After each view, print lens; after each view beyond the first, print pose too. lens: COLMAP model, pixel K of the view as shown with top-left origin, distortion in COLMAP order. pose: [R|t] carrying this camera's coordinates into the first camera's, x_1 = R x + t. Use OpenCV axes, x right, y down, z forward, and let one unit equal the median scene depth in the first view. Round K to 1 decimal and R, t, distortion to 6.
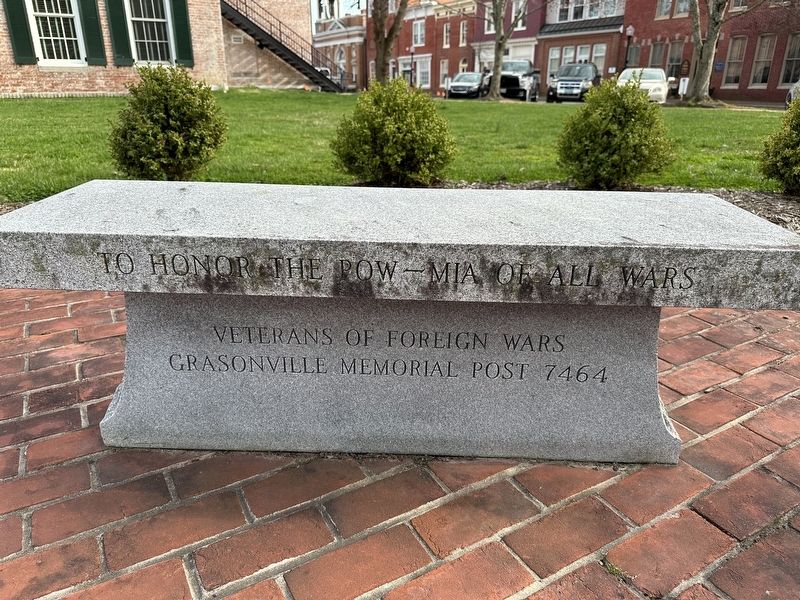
lens RADIAL K [[567.0, 0, 400.0], [0, 567.0, 300.0], [0, 0, 1]] dist [-0.007344, -0.002559]
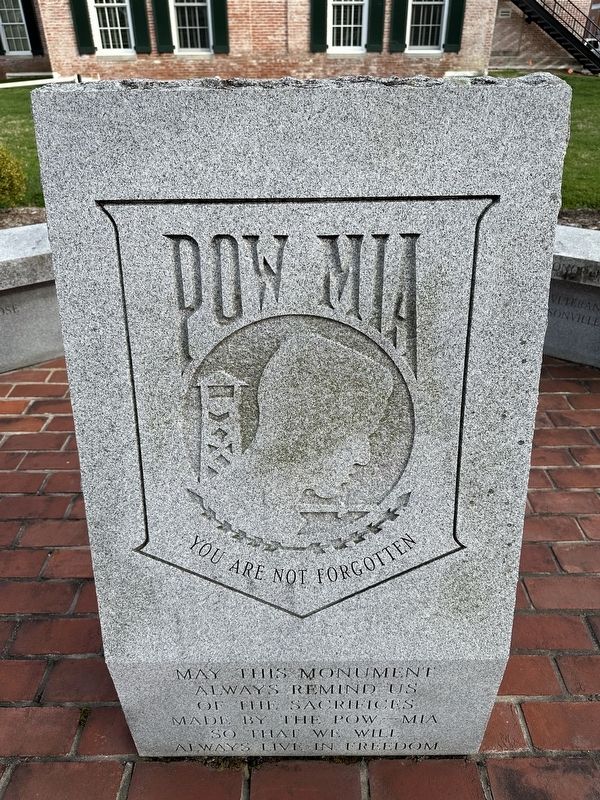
lens RADIAL K [[567.0, 0, 300.0], [0, 567.0, 400.0], [0, 0, 1]] dist [-0.007344, -0.002559]
pose [[0.862642, 0.254913, -0.436884, -0.007242], [-0.167965, 0.959076, 0.227950, 0.007279], [0.477112, -0.123258, 0.870156, -0.105698]]
